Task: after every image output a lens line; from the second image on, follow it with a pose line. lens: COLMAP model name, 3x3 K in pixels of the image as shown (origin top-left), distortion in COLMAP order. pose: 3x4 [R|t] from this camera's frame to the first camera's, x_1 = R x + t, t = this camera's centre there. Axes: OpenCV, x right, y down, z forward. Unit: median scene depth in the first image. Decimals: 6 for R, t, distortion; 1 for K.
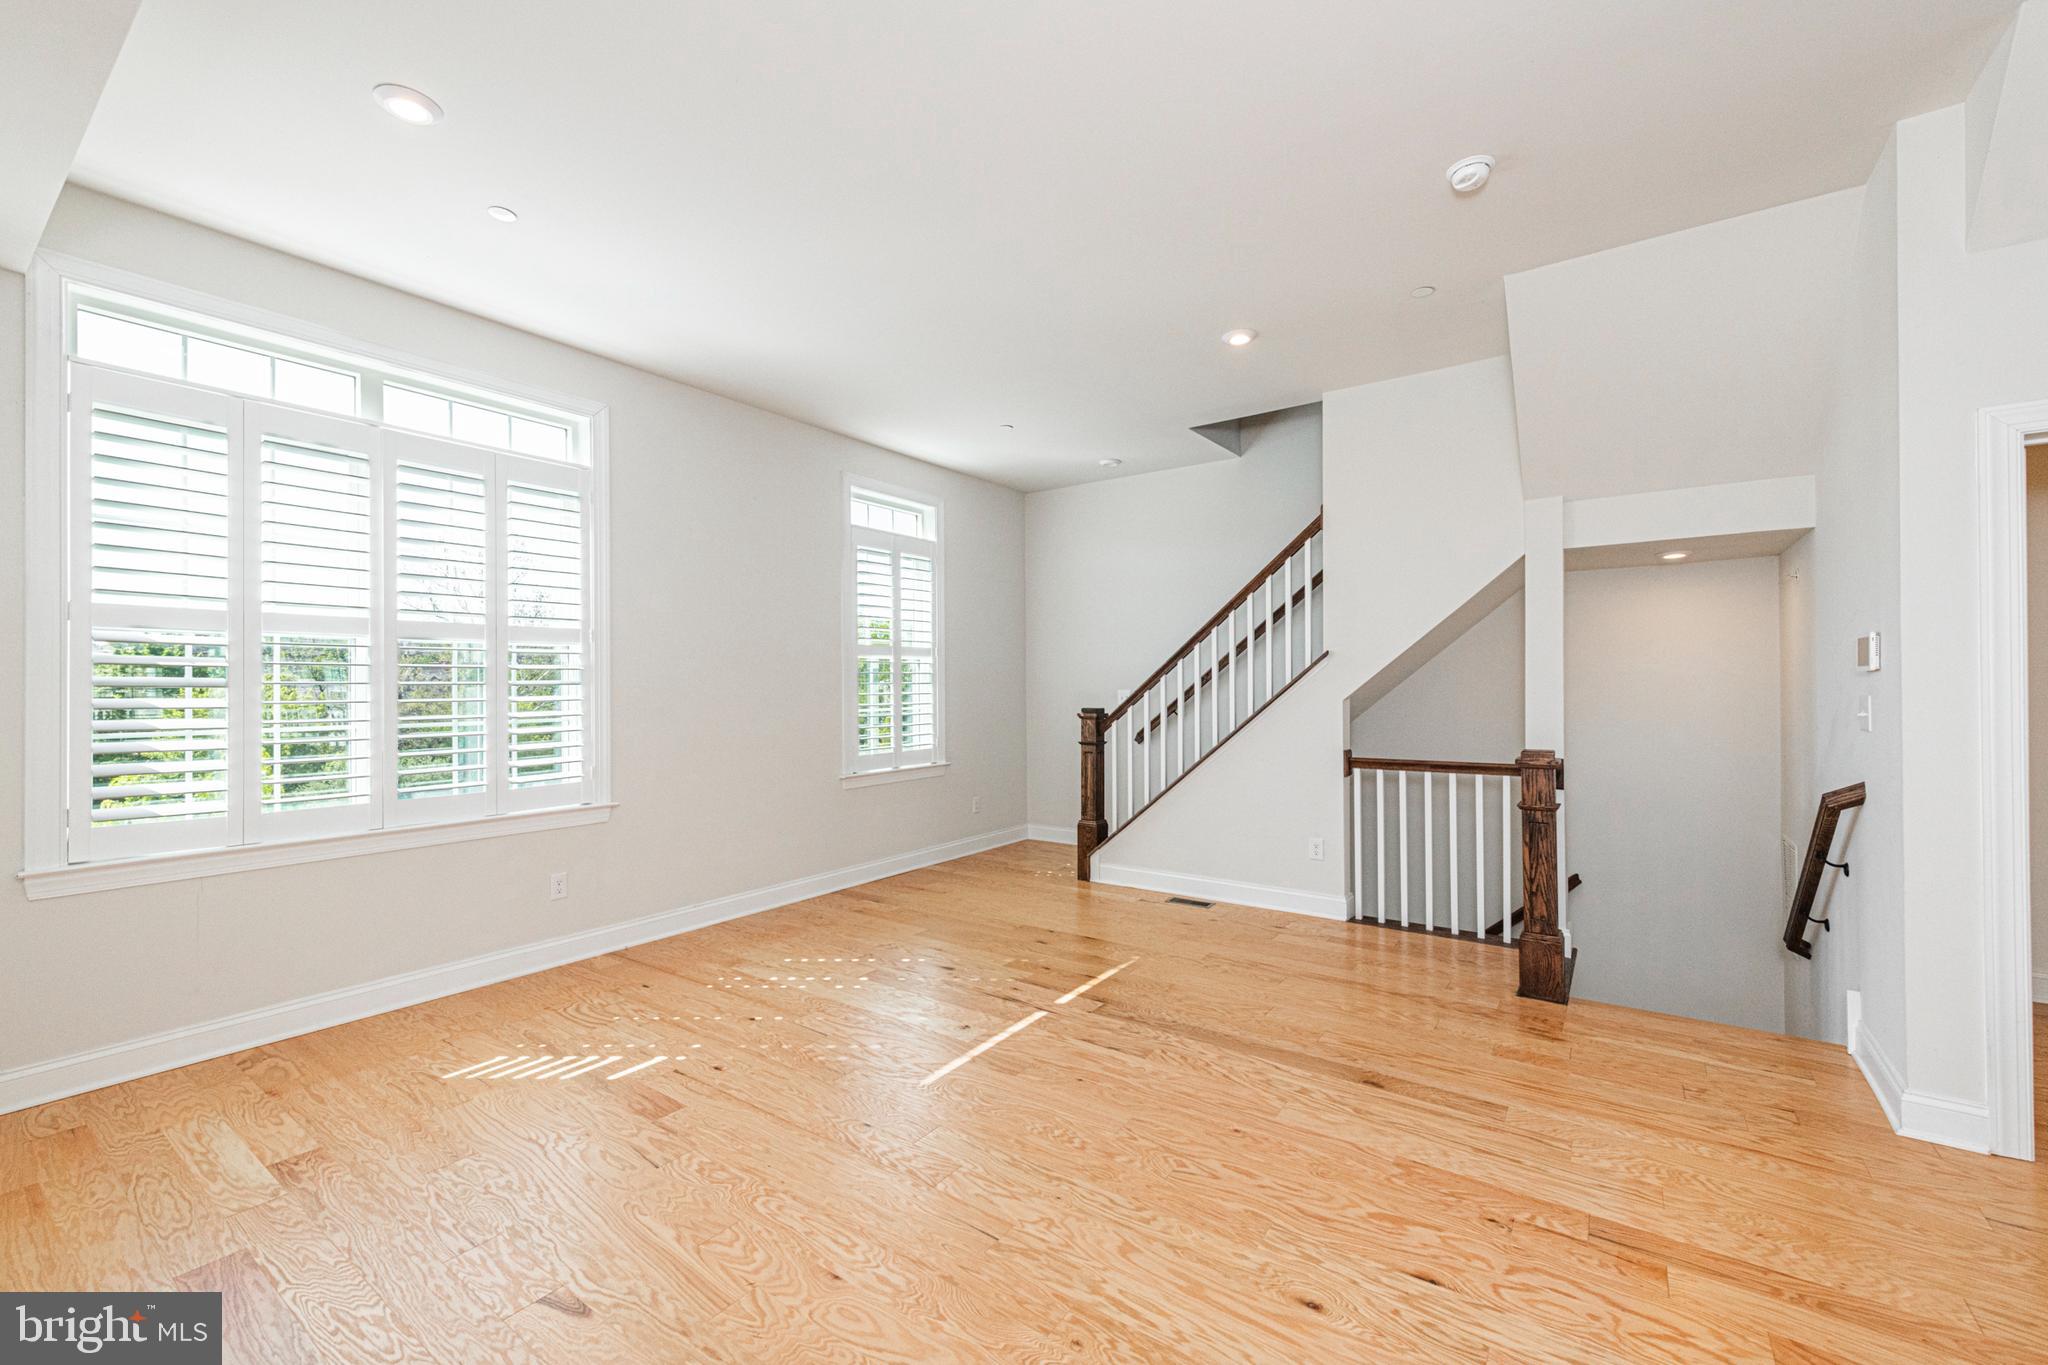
lens RADIAL K [[828.0, 0, 1024.0], [0, 828.0, 682.5], [0, 0, 1]] dist [0.010926, -0.000133]
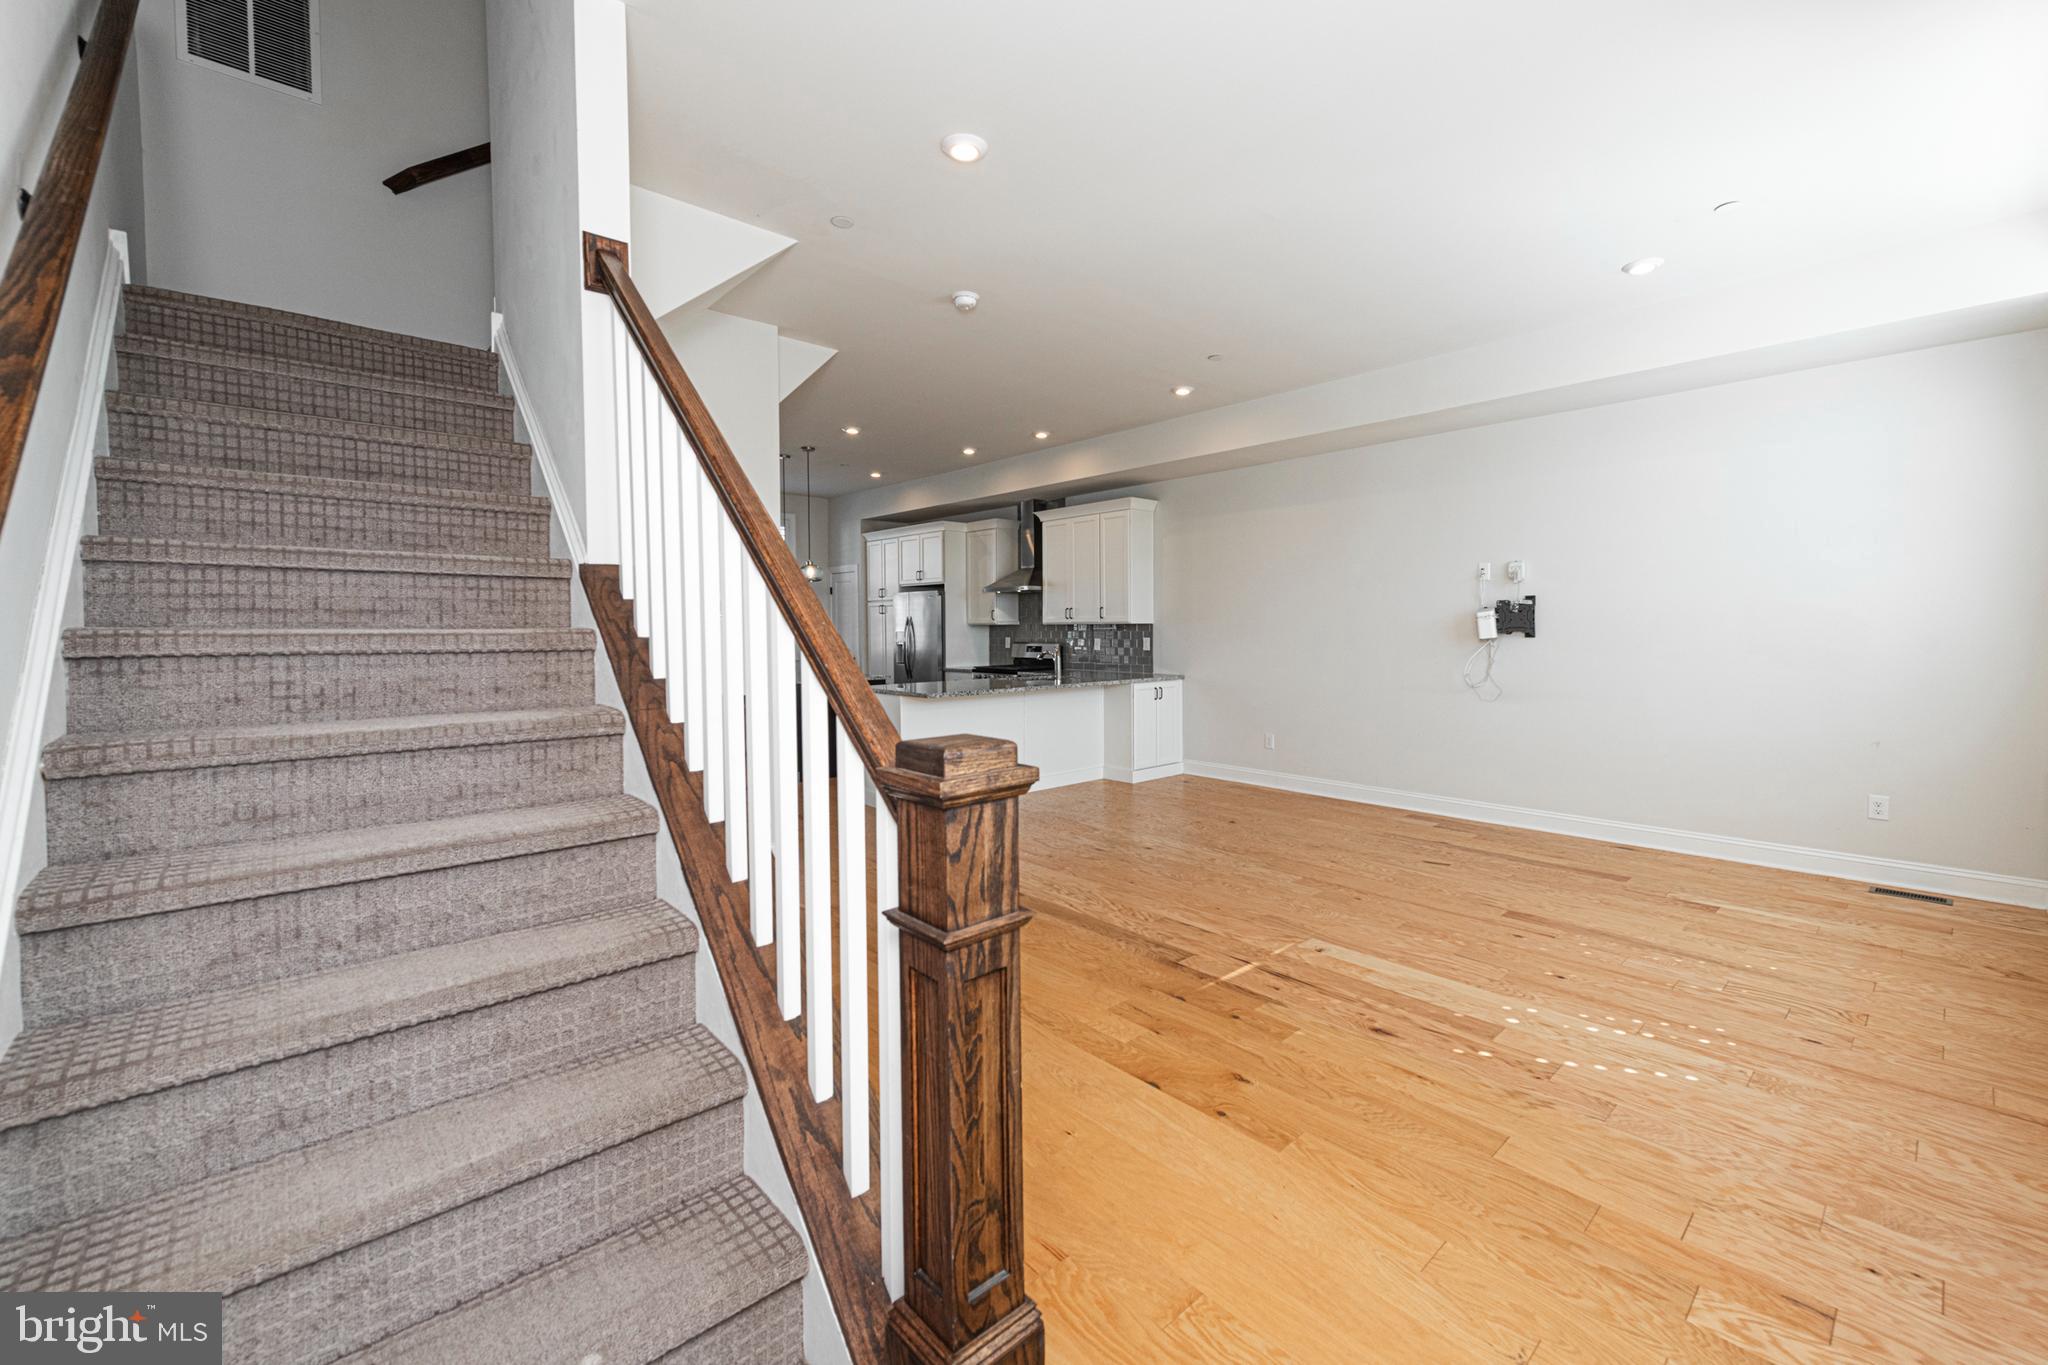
lens RADIAL K [[840.3, 0, 1072.7], [0, 840.3, 652.3], [0, 0, 1]] dist [0.015653, -0.004823]
pose [[-0.981369, 0.003537, 0.192100, 0.028189], [0.008723, 0.999620, 0.026158, 0.007939], [-0.191934, 0.027347, -0.981027, 1.948108]]
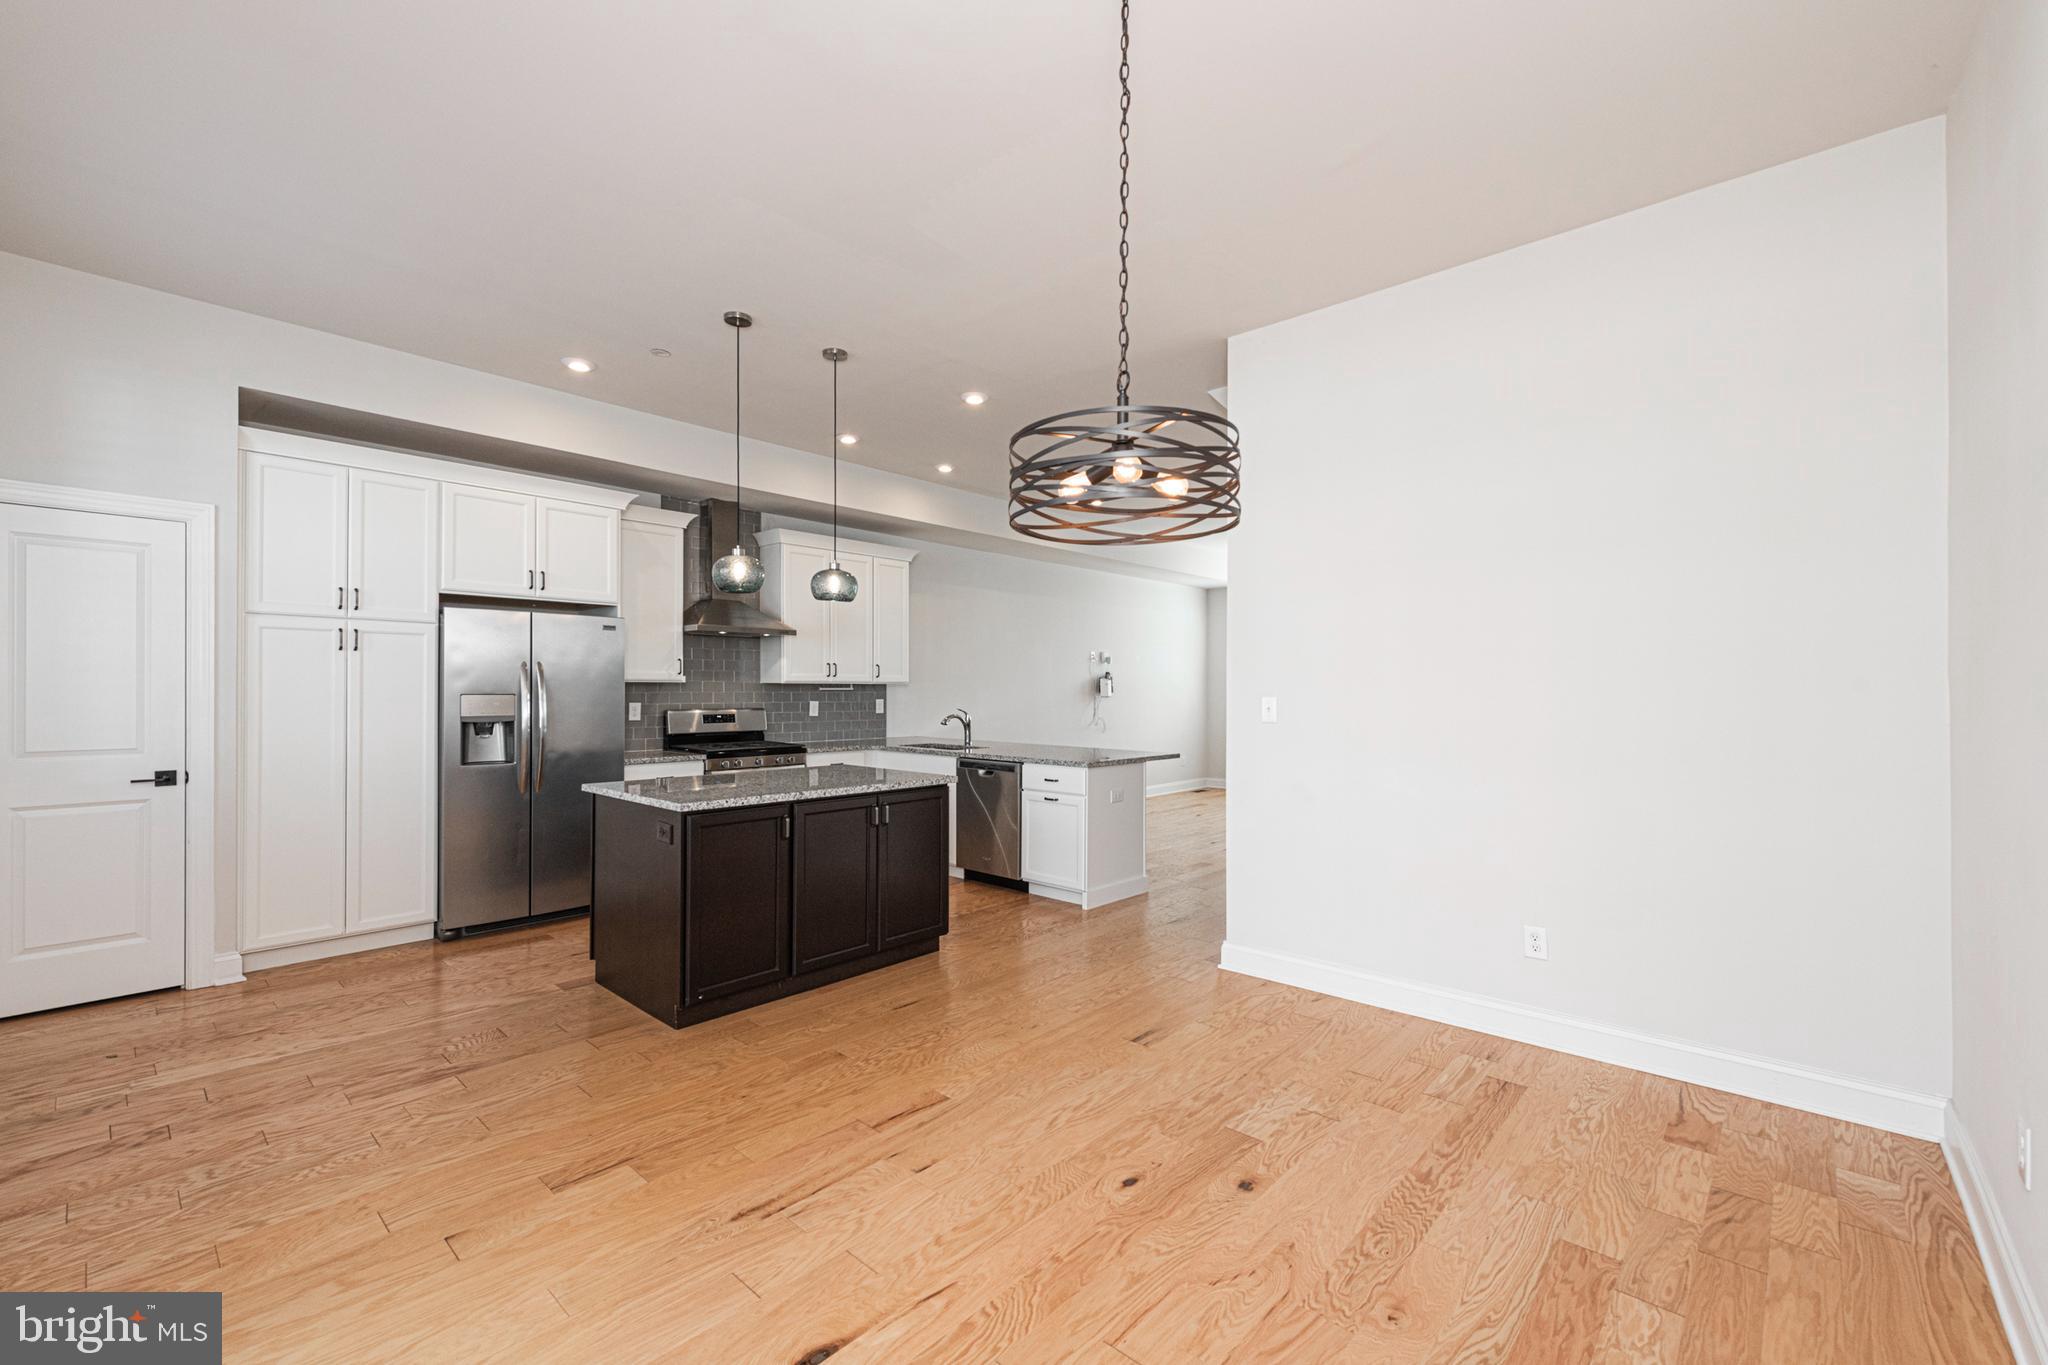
lens RADIAL K [[853.5, 0, 1028.3], [0, 853.5, 686.7], [0, 0, 1]] dist [0.015011, -0.005904]
pose [[-0.119049, 0.002072, -0.992886, 2.308656], [0.001255, 0.999997, 0.001936, -0.005263], [0.992888, -0.001016, -0.119051, 0.309421]]
